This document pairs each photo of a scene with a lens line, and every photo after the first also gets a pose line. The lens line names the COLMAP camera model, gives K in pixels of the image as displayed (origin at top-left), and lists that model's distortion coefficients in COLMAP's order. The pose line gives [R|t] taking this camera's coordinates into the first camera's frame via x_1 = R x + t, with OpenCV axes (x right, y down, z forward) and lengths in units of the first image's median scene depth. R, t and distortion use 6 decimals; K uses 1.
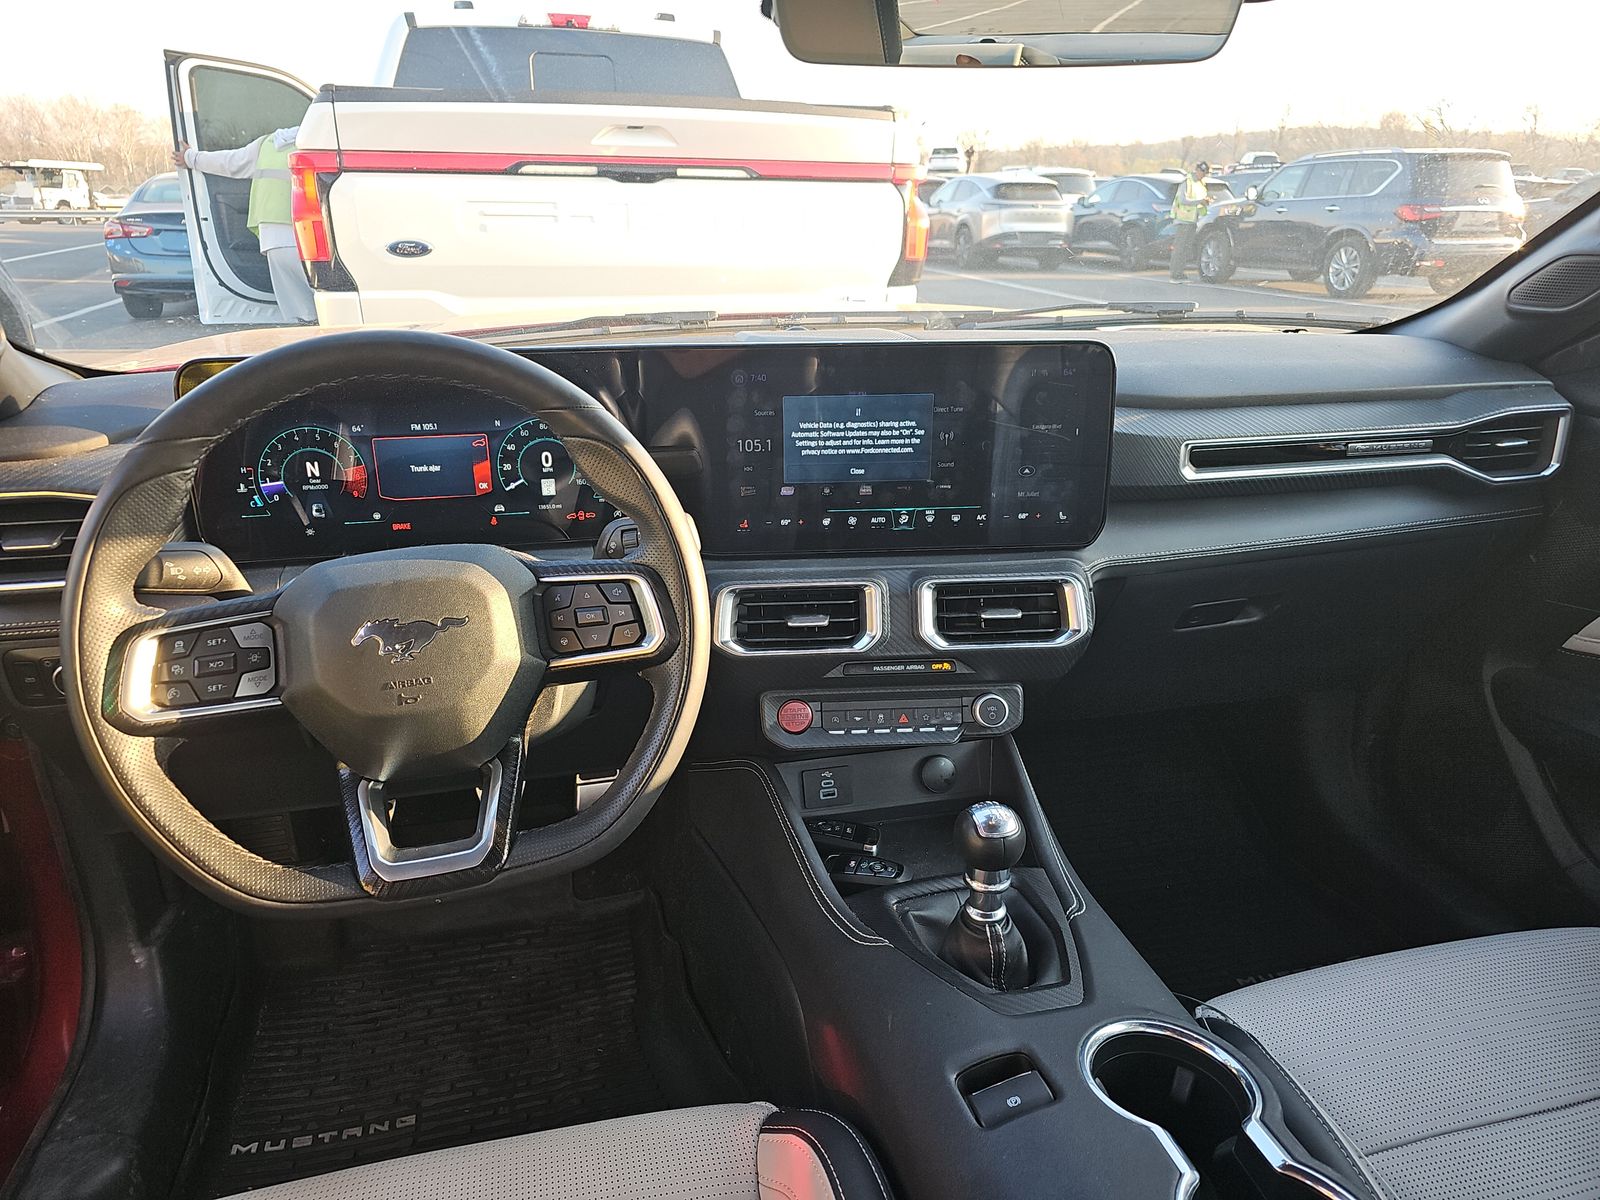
lens RADIAL K [[1036.3, 0, 800.0], [0, 1036.3, 600.0], [0, 0, 1]] dist [0.039009, -0.037187]
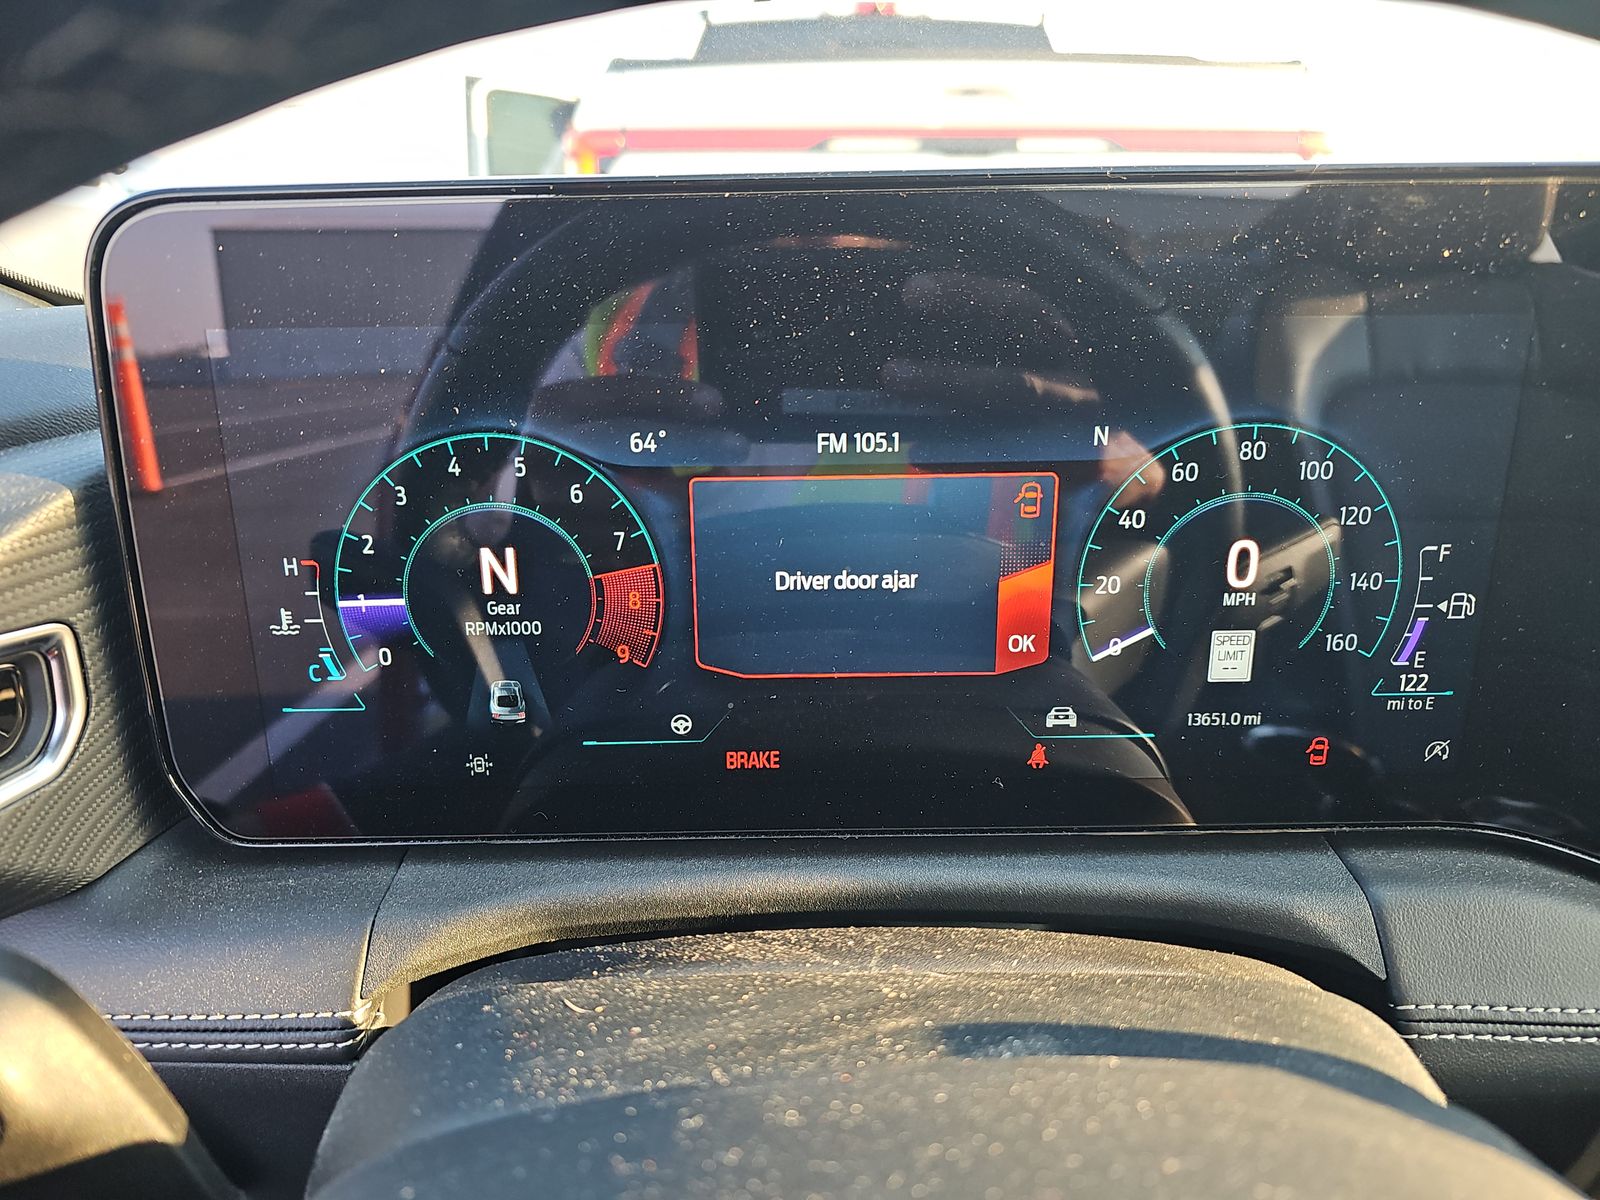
lens RADIAL K [[1078.0, 0, 800.0], [0, 1078.0, 600.0], [0, 0, 1]] dist [0.036243, -0.041644]
pose [[0.973546, 0.058192, -0.220958, -0.373565], [-0.067760, 0.997053, -0.035968, -0.133698], [0.218213, 0.049988, 0.974620, 0.855145]]
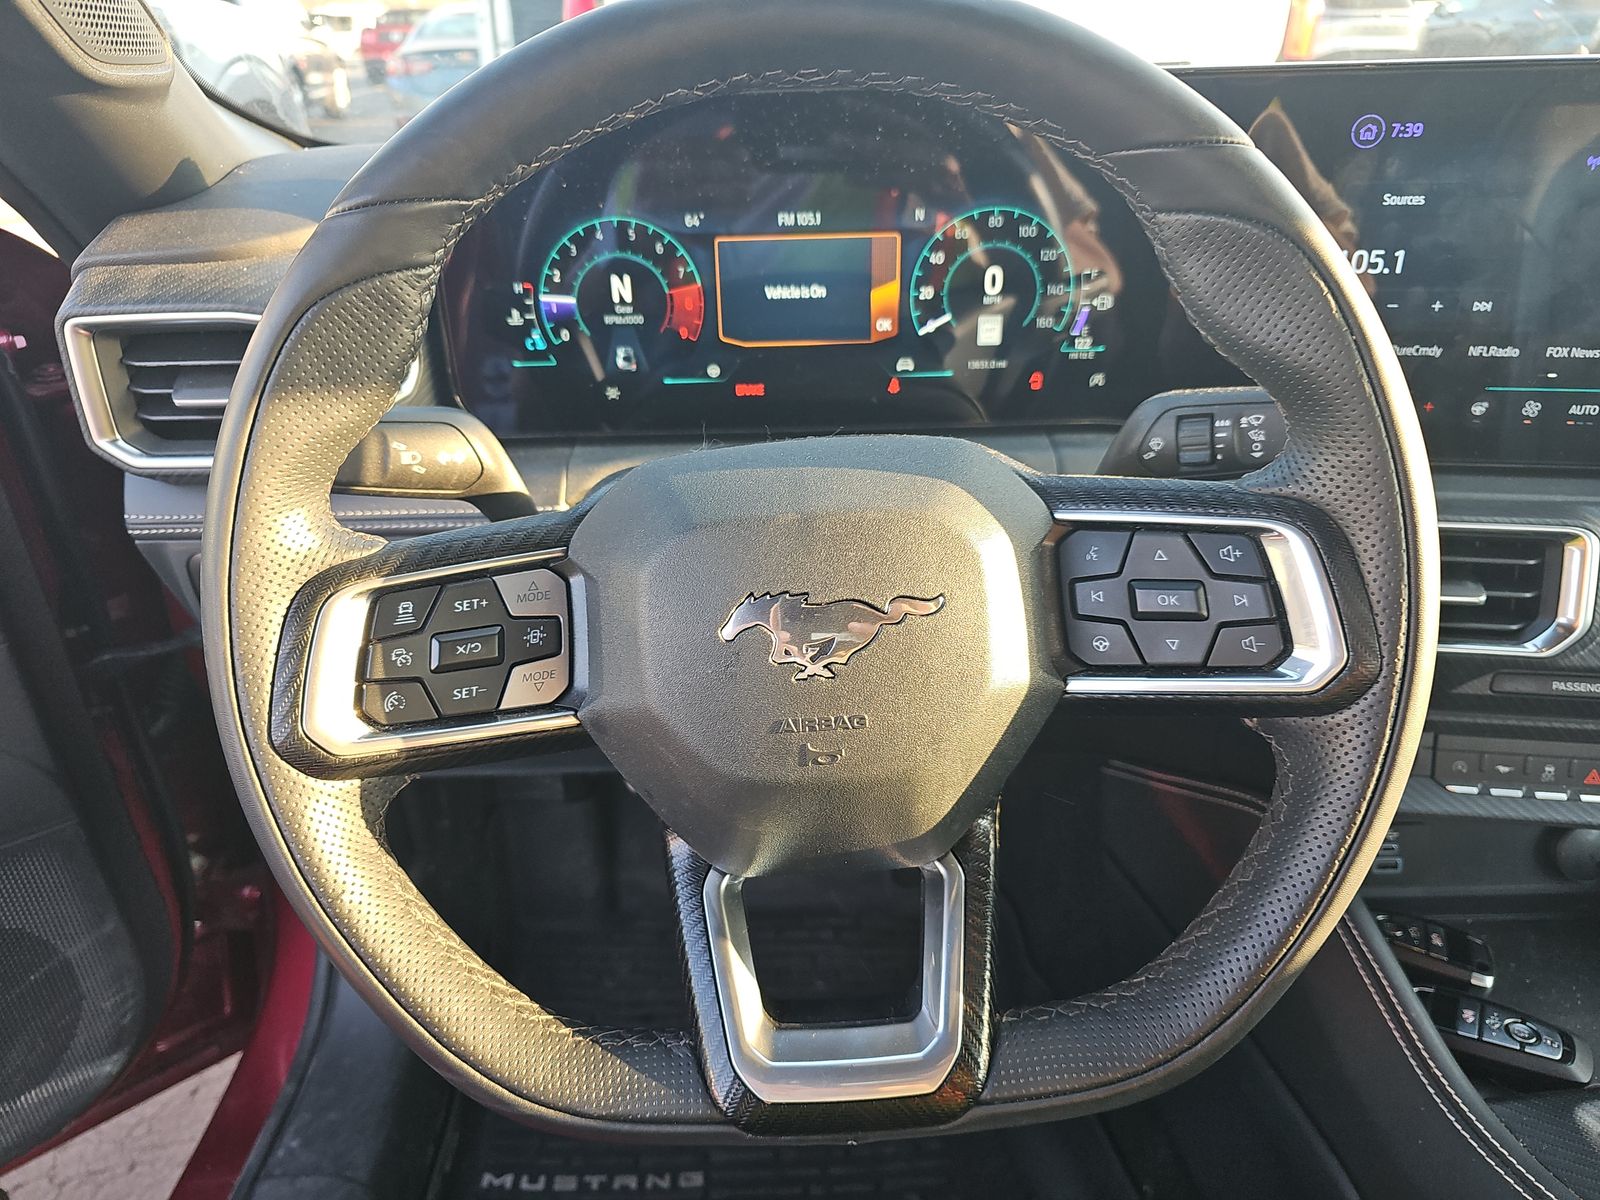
lens RADIAL K [[1078.0, 0, 800.0], [0, 1078.0, 600.0], [0, 0, 1]] dist [0.036243, -0.041644]
pose [[0.972971, 0.082984, -0.215504, -0.256835], [-0.055985, 0.990127, 0.128505, -0.039004], [0.224040, -0.112967, 0.968011, 0.469207]]
